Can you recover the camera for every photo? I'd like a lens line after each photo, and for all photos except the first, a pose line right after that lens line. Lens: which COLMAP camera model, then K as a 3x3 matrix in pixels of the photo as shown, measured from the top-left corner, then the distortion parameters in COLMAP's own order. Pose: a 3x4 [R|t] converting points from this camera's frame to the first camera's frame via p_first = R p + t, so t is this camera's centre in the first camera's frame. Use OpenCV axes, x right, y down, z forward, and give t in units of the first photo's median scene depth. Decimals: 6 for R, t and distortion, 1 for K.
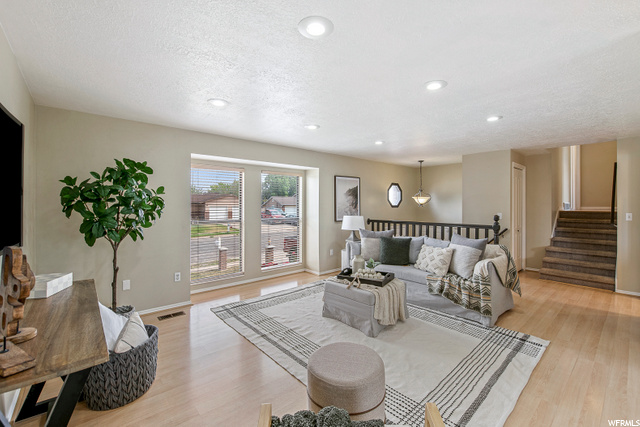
lens RADIAL K [[270.6, 0, 321.0], [0, 270.6, 207.6], [0, 0, 1]] dist [-0.001293, -0.000312]
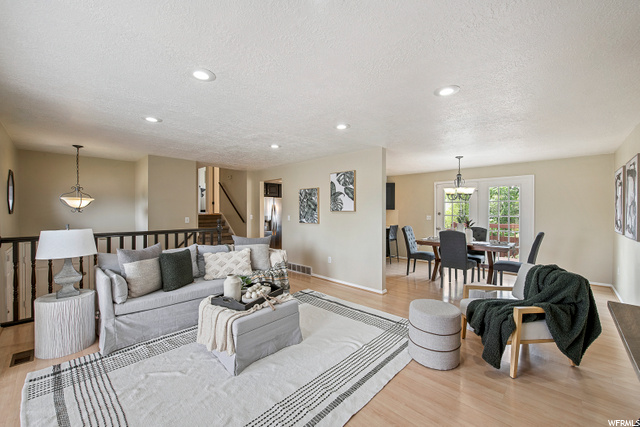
lens RADIAL K [[264.3, 0, 320.0], [0, 264.3, 213.5], [0, 0, 1]] dist [-0.018170, -0.000035]
pose [[-0.093477, -0.011752, 0.995552, -0.699503], [0.009512, 0.999874, 0.012696, -0.005506], [-0.995576, 0.010656, -0.093354, 0.905153]]
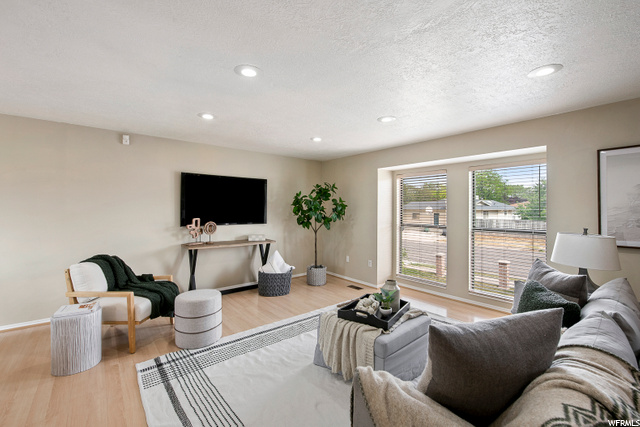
lens RADIAL K [[270.6, 0, 321.0], [0, 270.6, 207.6], [0, 0, 1]] dist [-0.001293, -0.000312]
pose [[-0.010394, -0.009199, -0.999904, 0.931649], [-0.017872, 0.999800, -0.009012, -0.001334], [0.999786, 0.017776, -0.010557, 0.904622]]
